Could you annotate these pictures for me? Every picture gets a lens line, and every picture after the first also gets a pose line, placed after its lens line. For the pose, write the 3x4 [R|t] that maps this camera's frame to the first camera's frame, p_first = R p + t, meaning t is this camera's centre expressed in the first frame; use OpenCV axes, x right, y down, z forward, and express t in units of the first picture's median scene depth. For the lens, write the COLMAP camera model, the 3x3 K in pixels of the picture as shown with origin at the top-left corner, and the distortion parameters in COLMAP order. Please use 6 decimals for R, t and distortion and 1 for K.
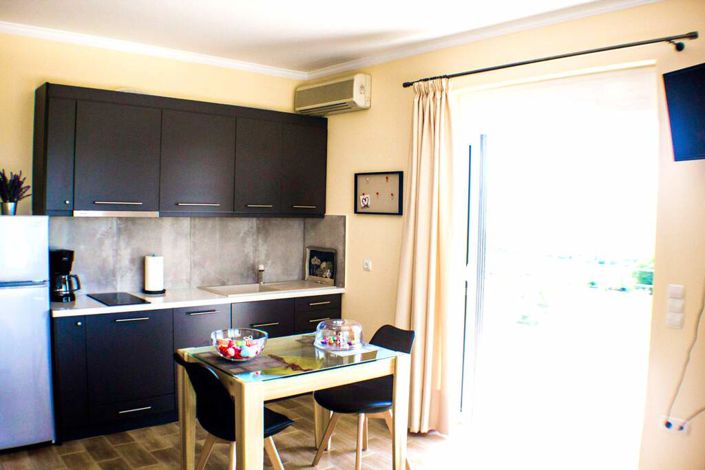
lens RADIAL K [[609.9, 0, 352.5], [0, 609.9, 235.0], [0, 0, 1]] dist [-0.202296, 0.072605]
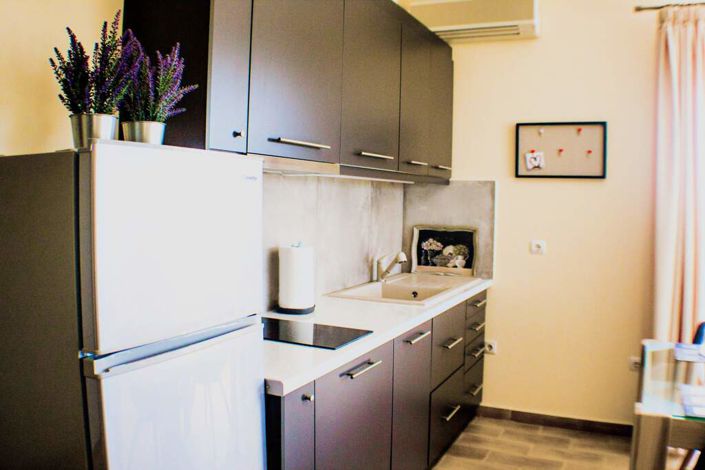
lens RADIAL K [[609.9, 0, 352.5], [0, 609.9, 235.0], [0, 0, 1]] dist [-0.202296, 0.072605]
pose [[0.916566, -0.032543, 0.398556, -0.457093], [0.023320, 0.999337, 0.027967, 0.009135], [-0.399202, -0.016340, 0.916717, 0.401054]]
